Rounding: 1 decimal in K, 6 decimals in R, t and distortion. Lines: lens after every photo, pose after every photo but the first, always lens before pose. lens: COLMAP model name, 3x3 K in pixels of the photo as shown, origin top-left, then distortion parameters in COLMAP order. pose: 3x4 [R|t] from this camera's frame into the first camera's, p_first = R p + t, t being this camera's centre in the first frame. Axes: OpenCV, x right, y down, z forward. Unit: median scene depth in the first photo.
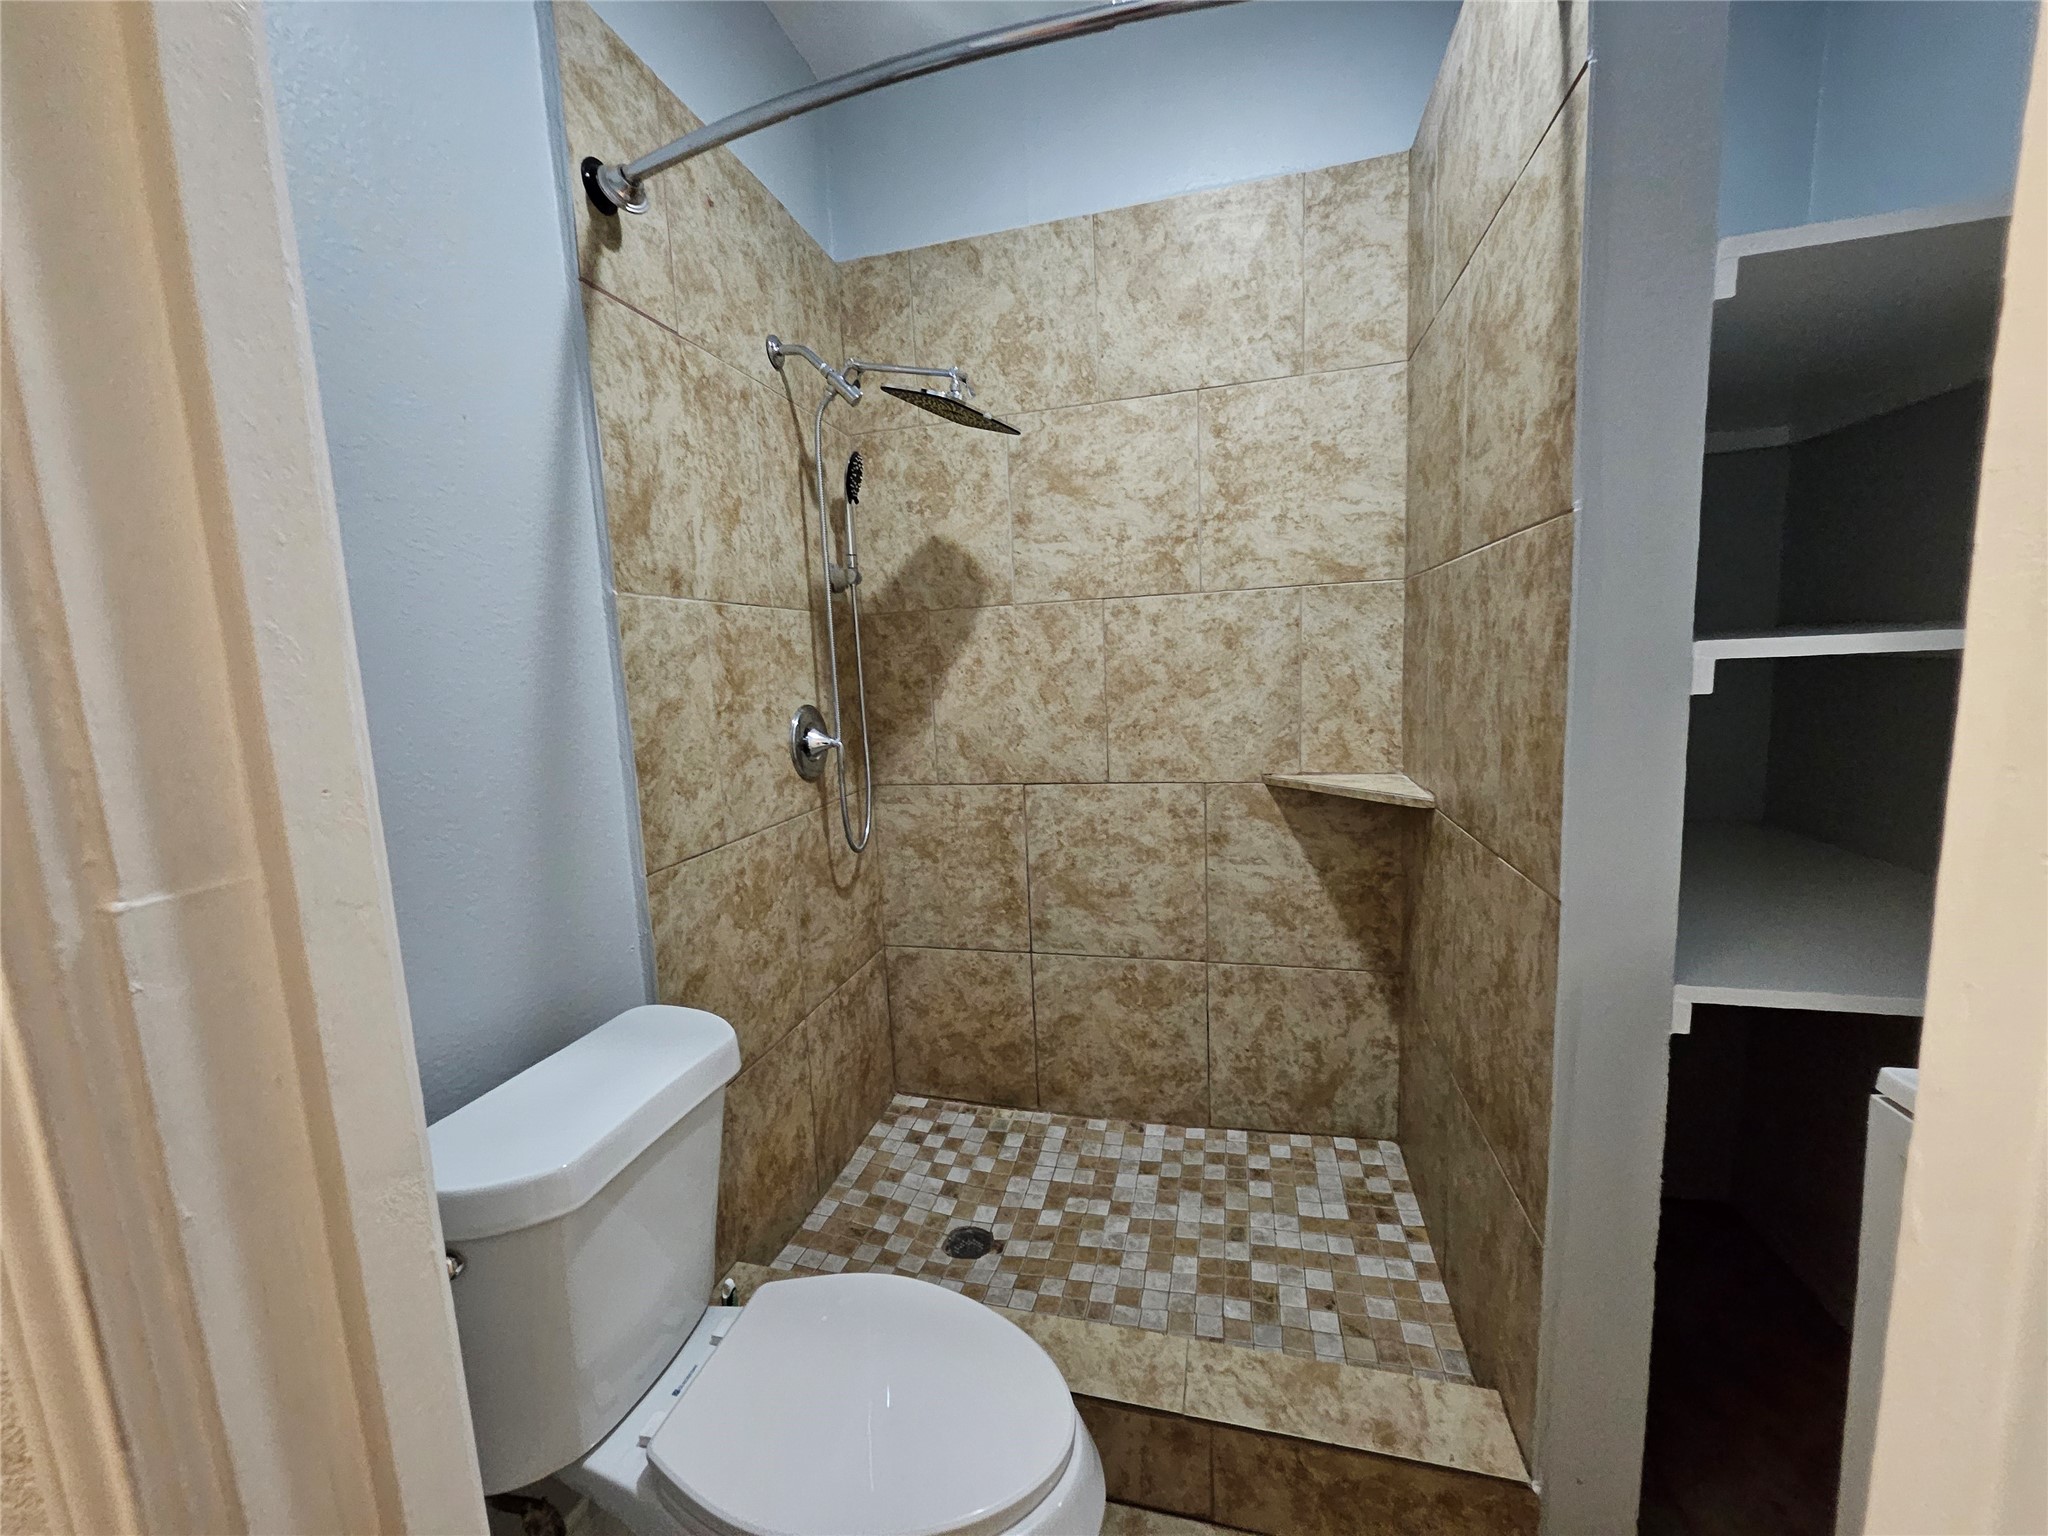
lens RADIAL K [[801.4, 0, 1002.1], [0, 801.4, 766.5], [0, 0, 1]] dist [-0.001111, -0.002286]
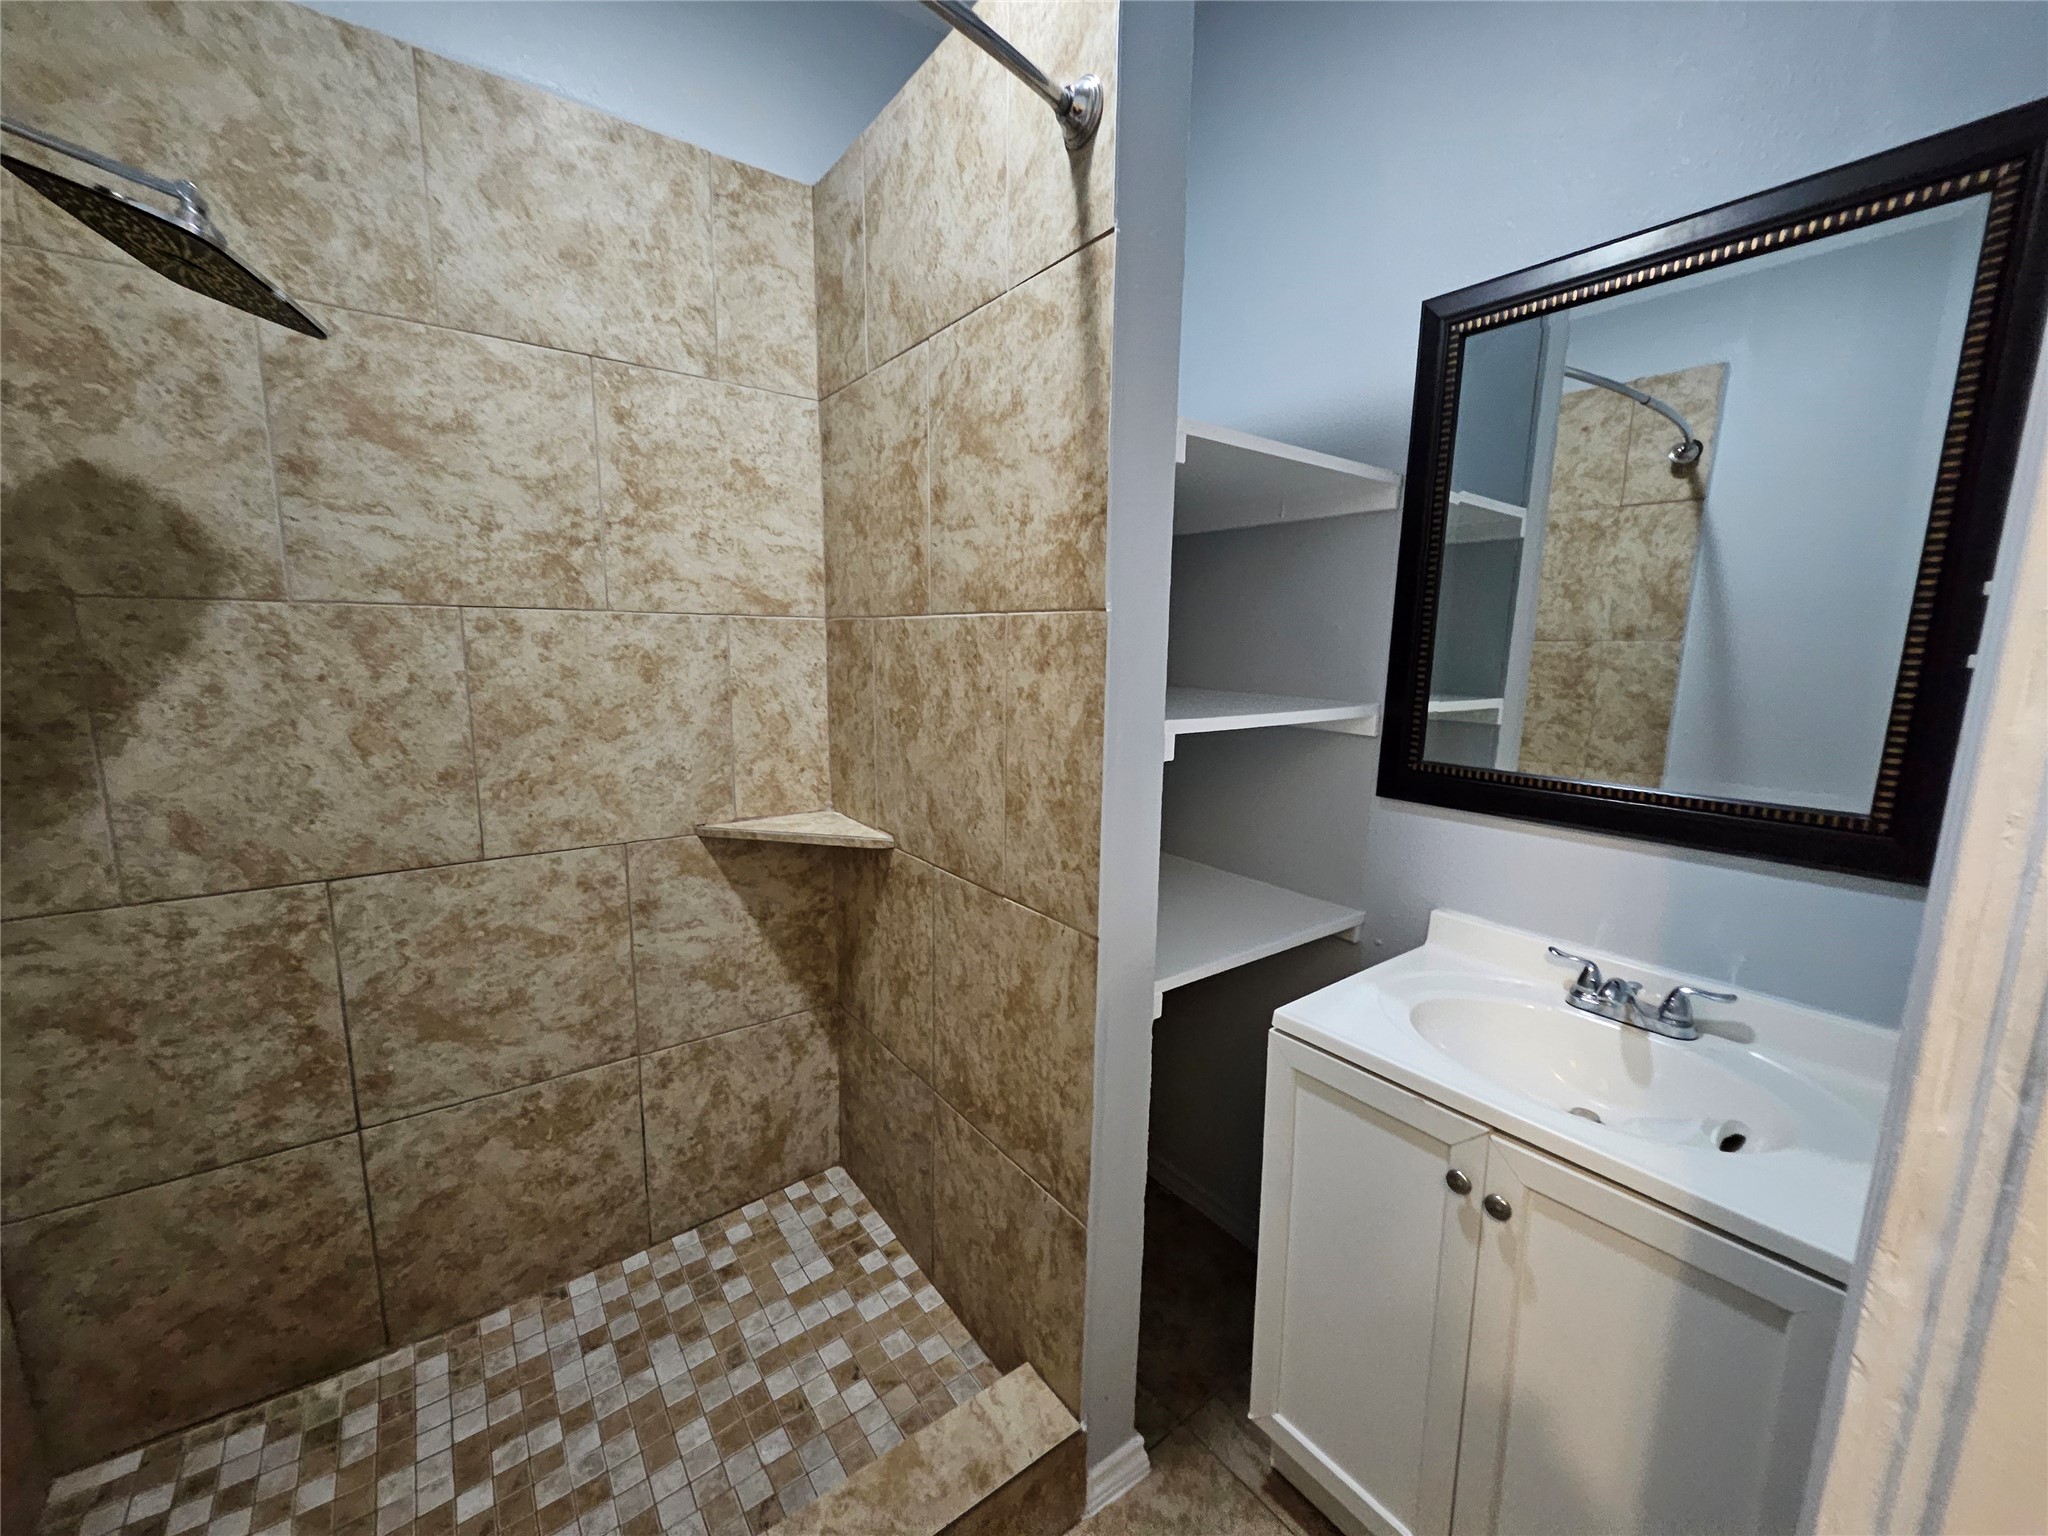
lens RADIAL K [[801.4, 0, 1025.1], [0, 801.4, 770.1], [0, 0, 1]] dist [-0.001111, -0.002286]
pose [[0.617483, -0.066553, 0.783764, -0.136865], [0.058231, 0.997548, 0.038830, -0.064455], [-0.784426, 0.021663, 0.619844, 0.173102]]
